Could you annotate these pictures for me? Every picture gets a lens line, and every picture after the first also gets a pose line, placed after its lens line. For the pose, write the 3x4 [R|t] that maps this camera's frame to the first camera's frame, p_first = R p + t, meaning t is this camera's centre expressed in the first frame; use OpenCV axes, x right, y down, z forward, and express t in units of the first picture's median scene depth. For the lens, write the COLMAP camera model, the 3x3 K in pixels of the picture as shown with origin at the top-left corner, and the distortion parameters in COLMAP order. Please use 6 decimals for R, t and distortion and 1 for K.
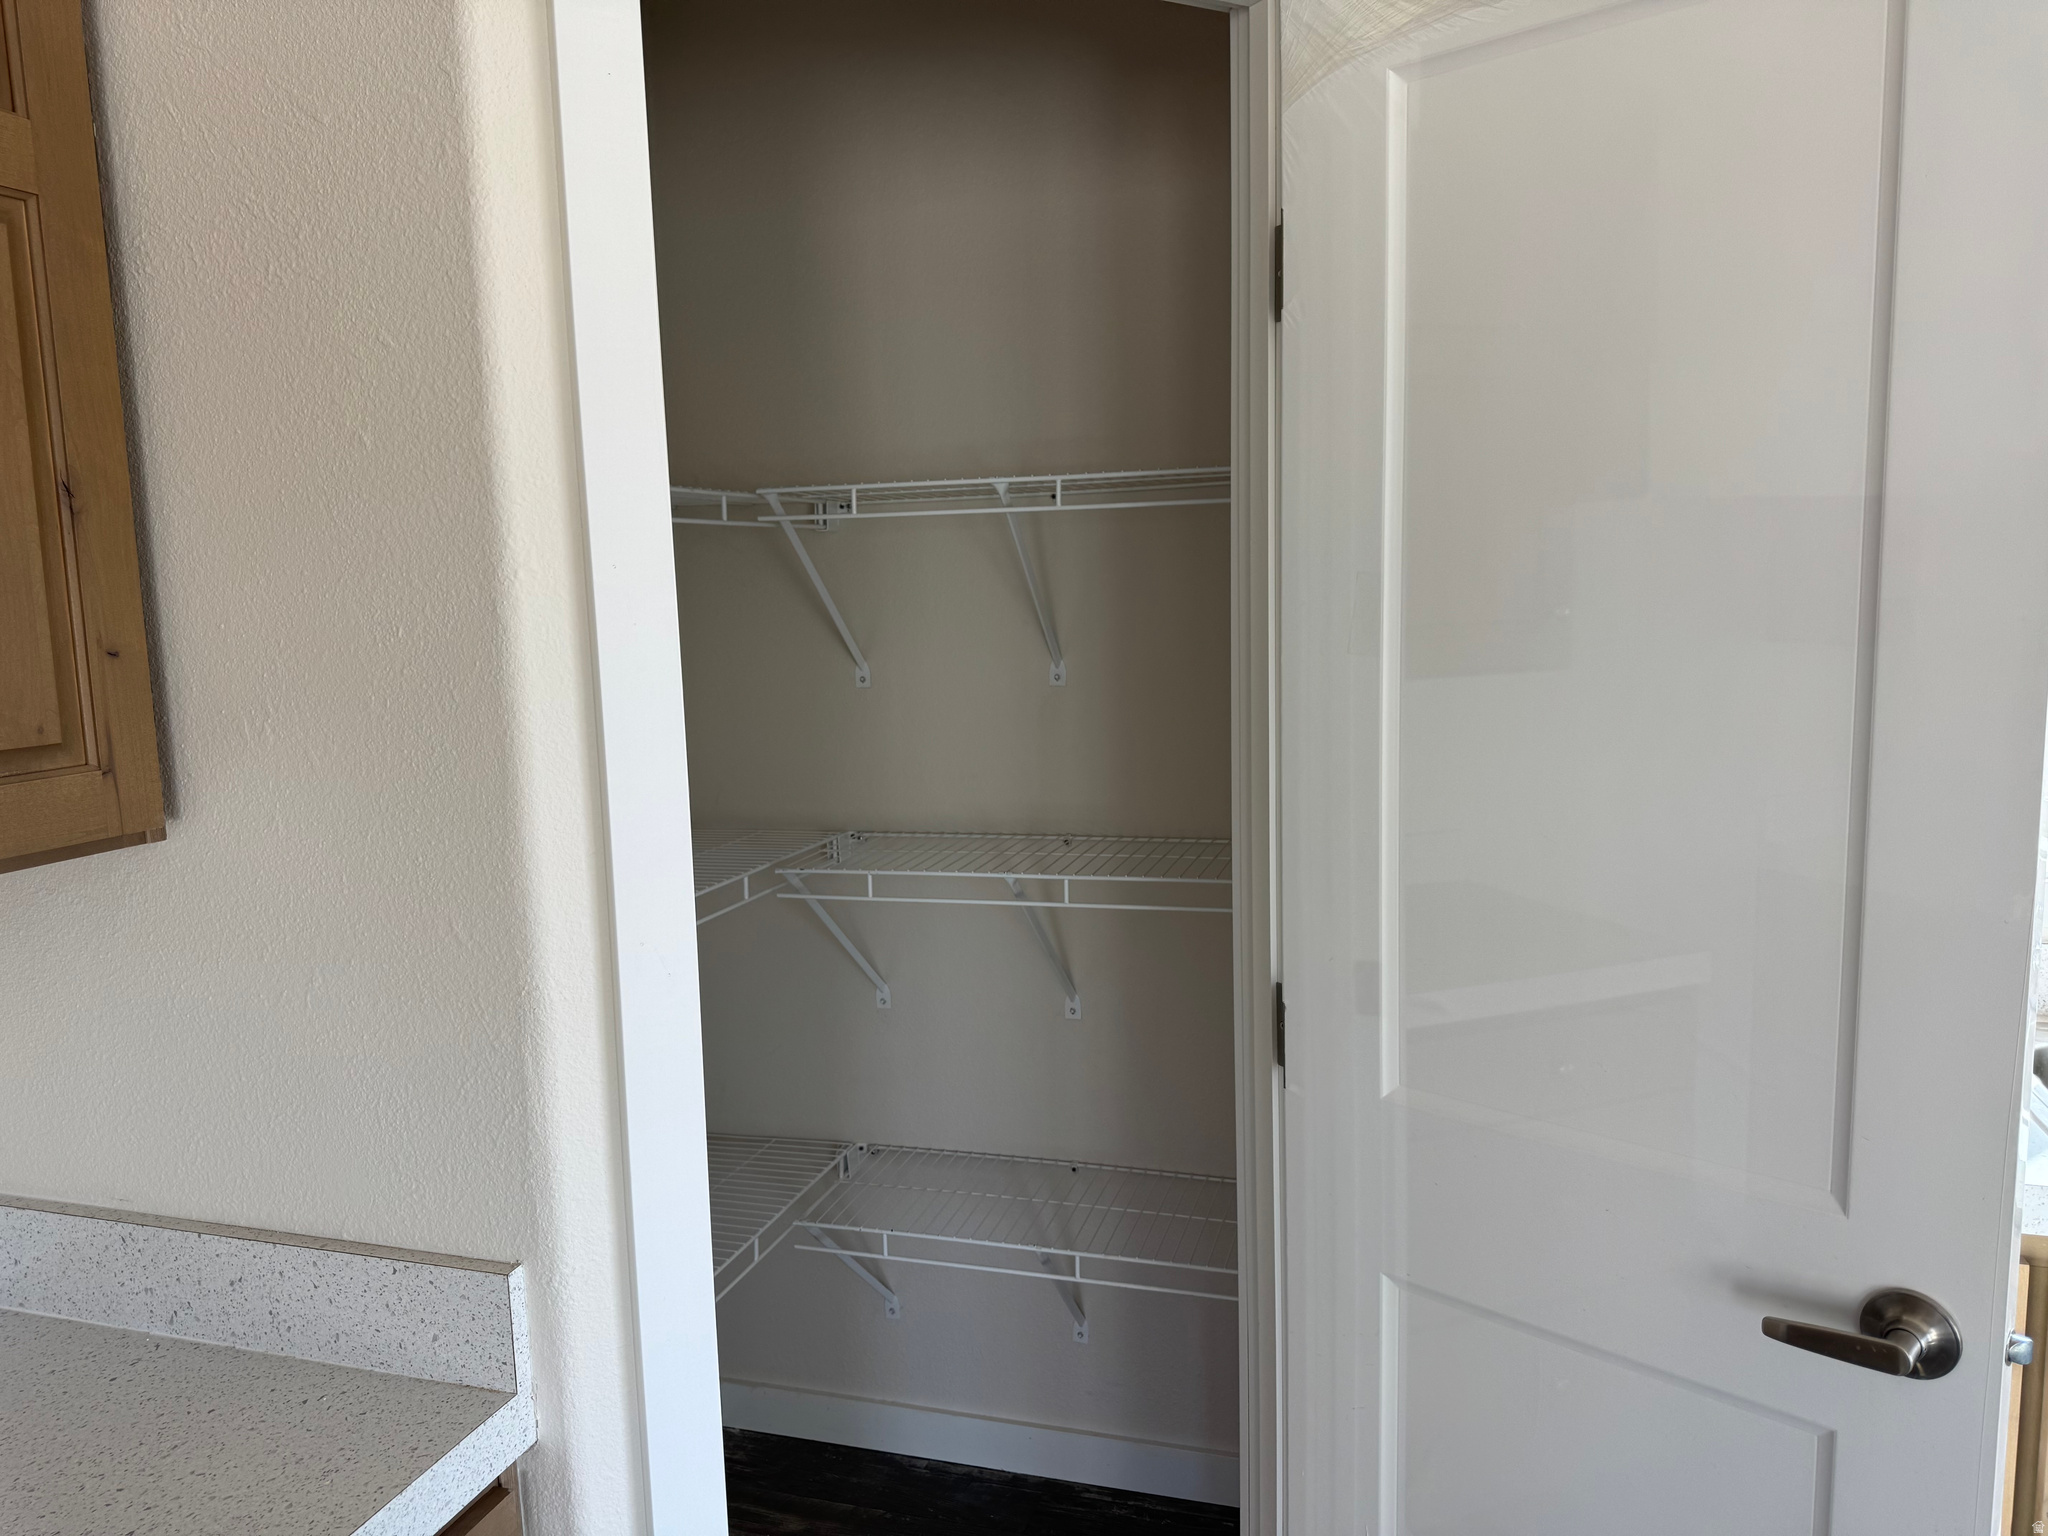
lens RADIAL K [[1463.7, 0, 1017.7], [0, 1463.7, 765.2], [0, 0, 1]] dist [0.061325, -0.022117]
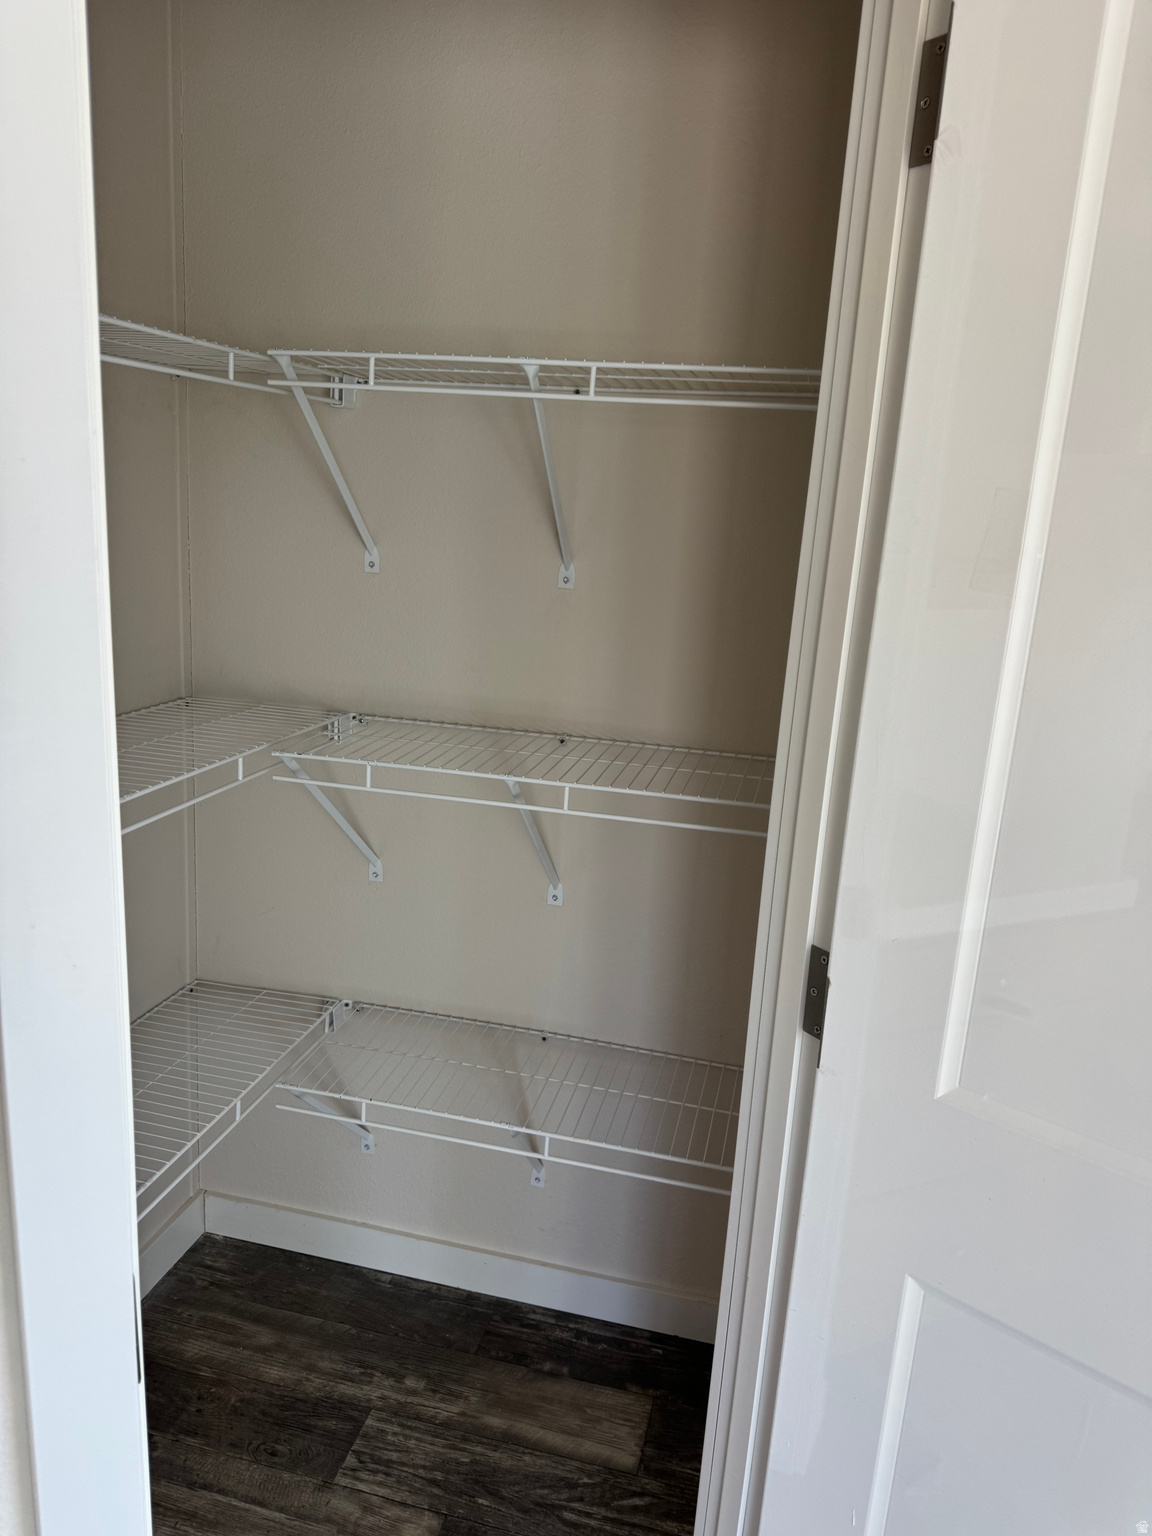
lens RADIAL K [[1097.7, 0, 577.0], [0, 1097.7, 782.2], [0, 0, 1]] dist [0.061325, -0.022117]
pose [[0.993837, 0.067599, 0.087856, -0.023231], [-0.077942, 0.989686, 0.120194, -0.013619], [-0.078825, -0.126301, 0.988855, 0.230589]]
